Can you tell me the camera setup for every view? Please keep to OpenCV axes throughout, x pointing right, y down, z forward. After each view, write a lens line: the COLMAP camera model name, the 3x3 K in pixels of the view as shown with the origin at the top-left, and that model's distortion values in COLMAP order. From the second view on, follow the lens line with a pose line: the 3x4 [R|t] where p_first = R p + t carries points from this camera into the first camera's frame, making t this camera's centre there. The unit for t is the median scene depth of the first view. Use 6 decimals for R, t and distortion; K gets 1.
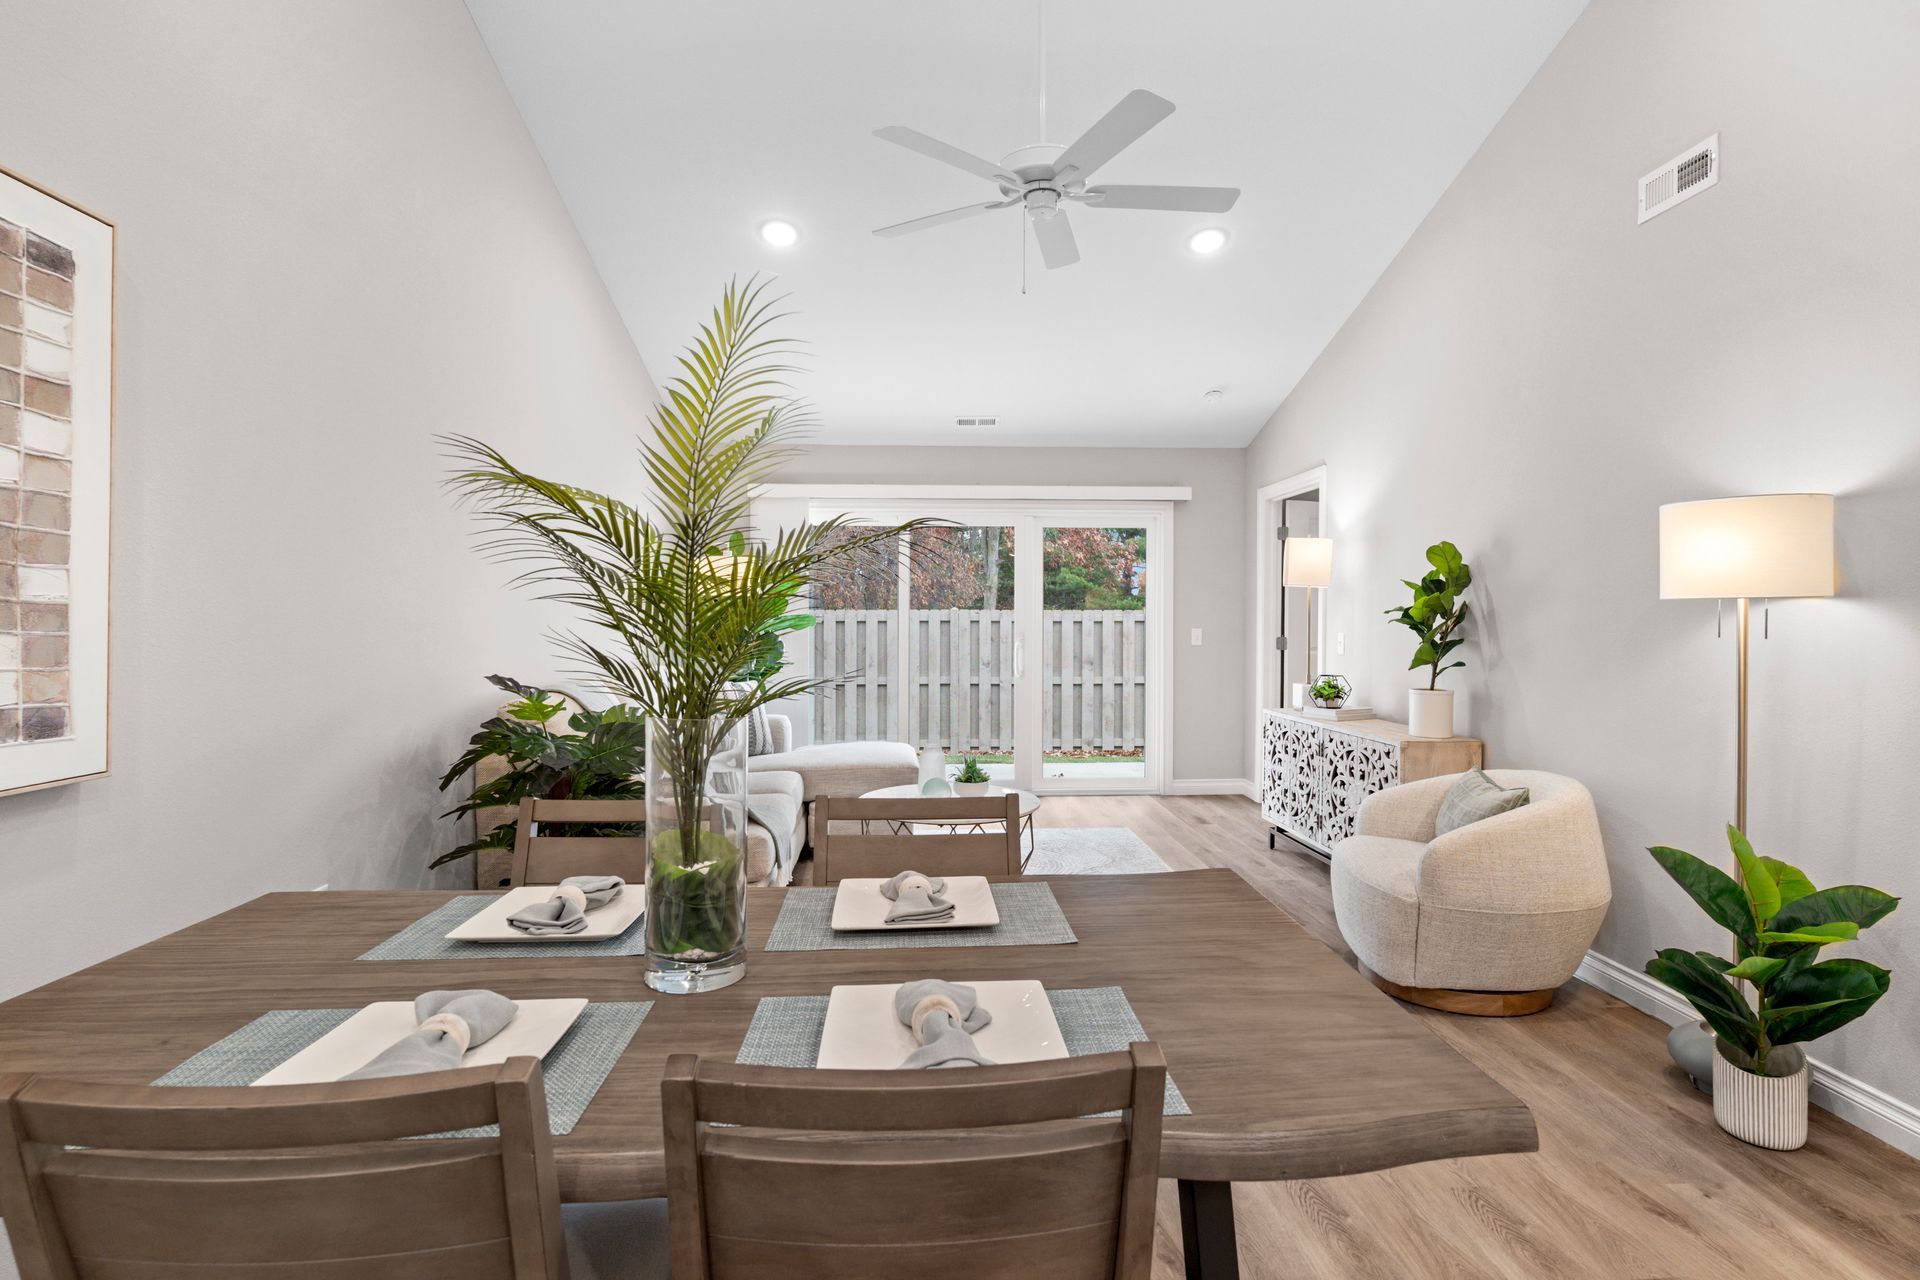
lens RADIAL K [[950.3, 0, 962.8], [0, 950.3, 630.4], [0, 0, 1]] dist [-0.002455, -0.000309]
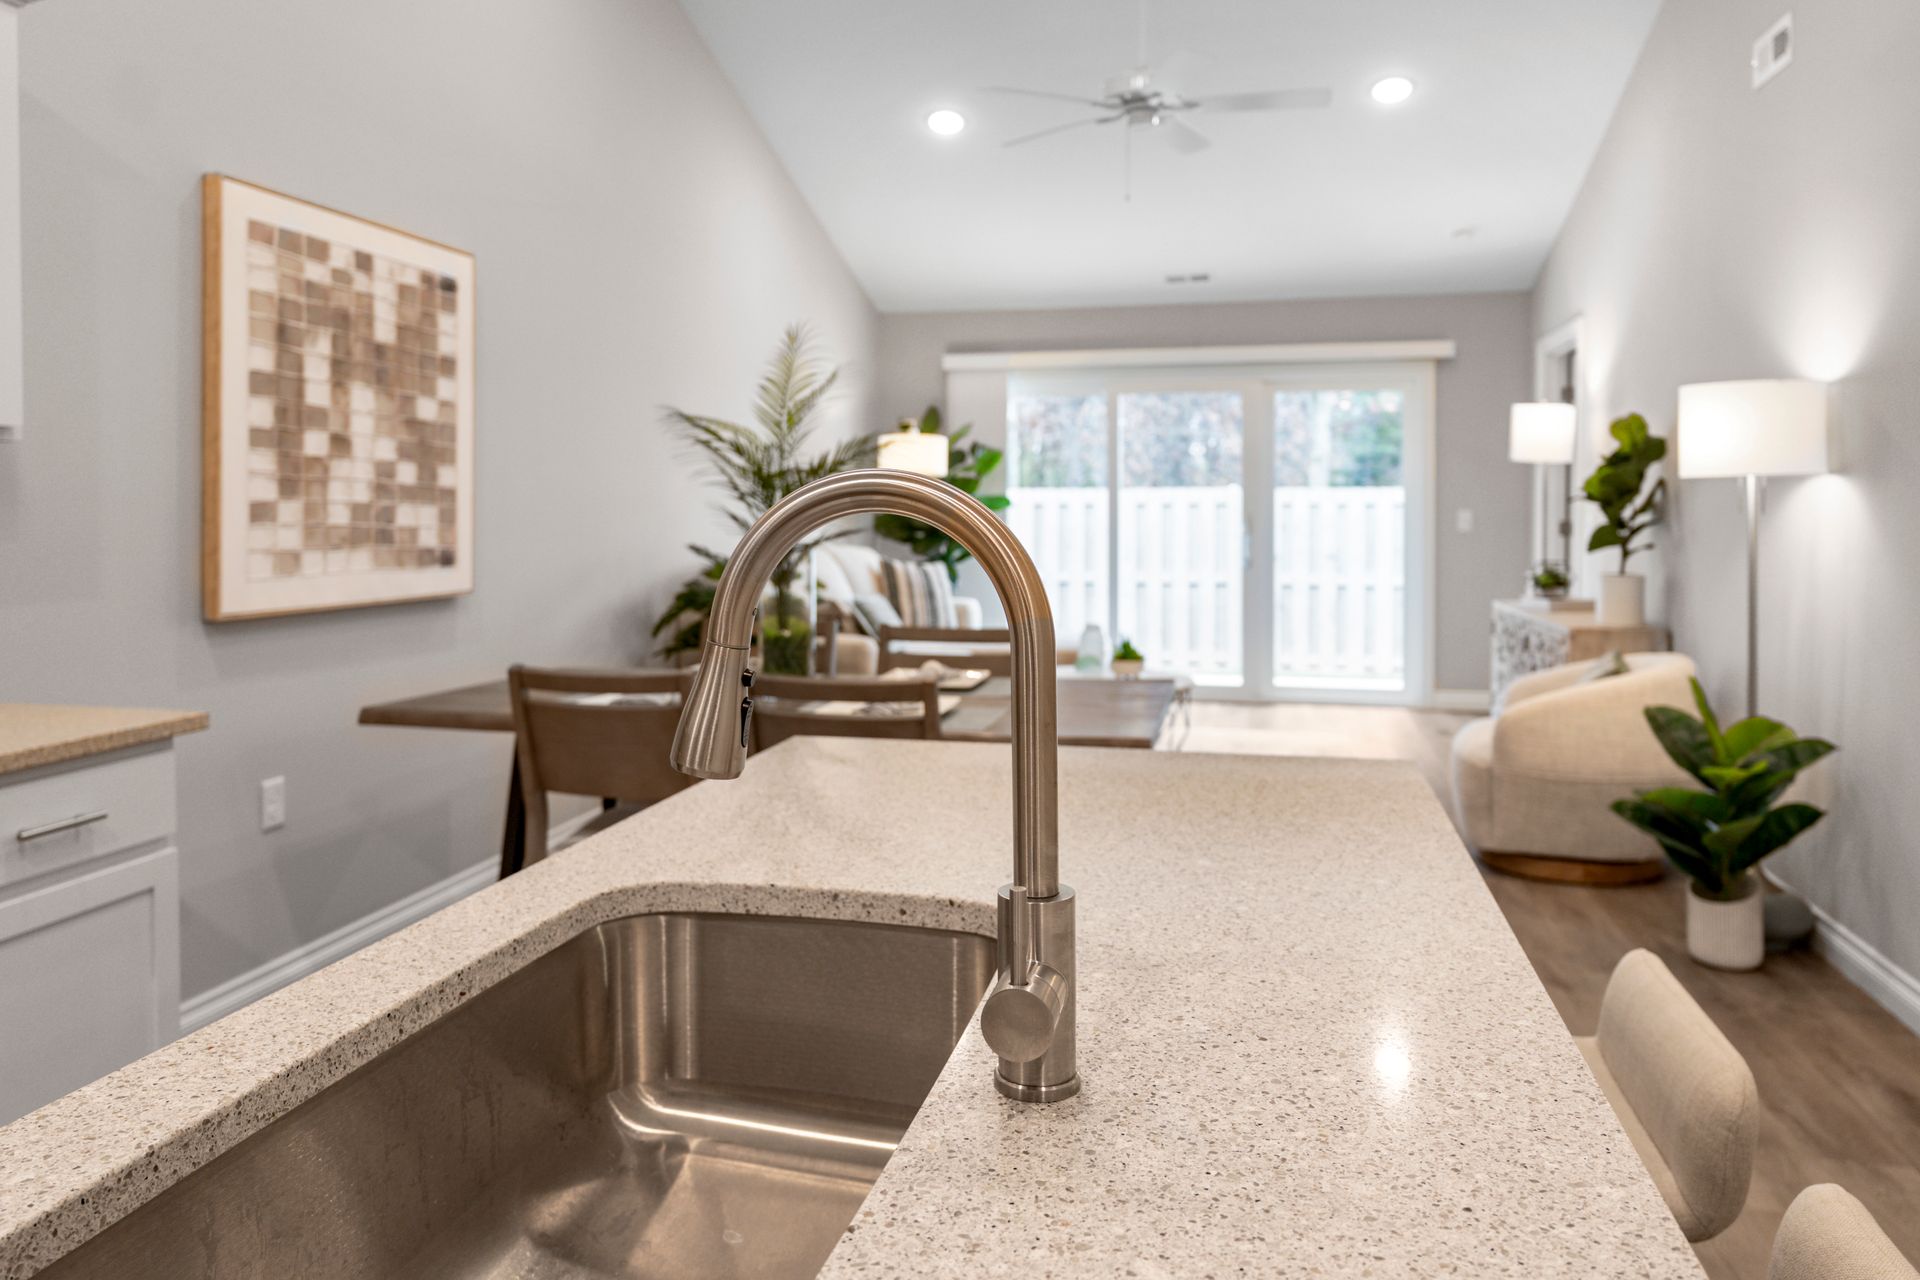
lens RADIAL K [[1351.5, 0, 937.3], [0, 1351.5, 535.8], [0, 0, 1]] dist [0.000896, 0.000214]
pose [[0.958058, 0.005142, -0.286528, 0.217740], [-0.001719, 0.999924, 0.012197, 0.009808], [0.286569, -0.011193, 0.957994, -0.406735]]
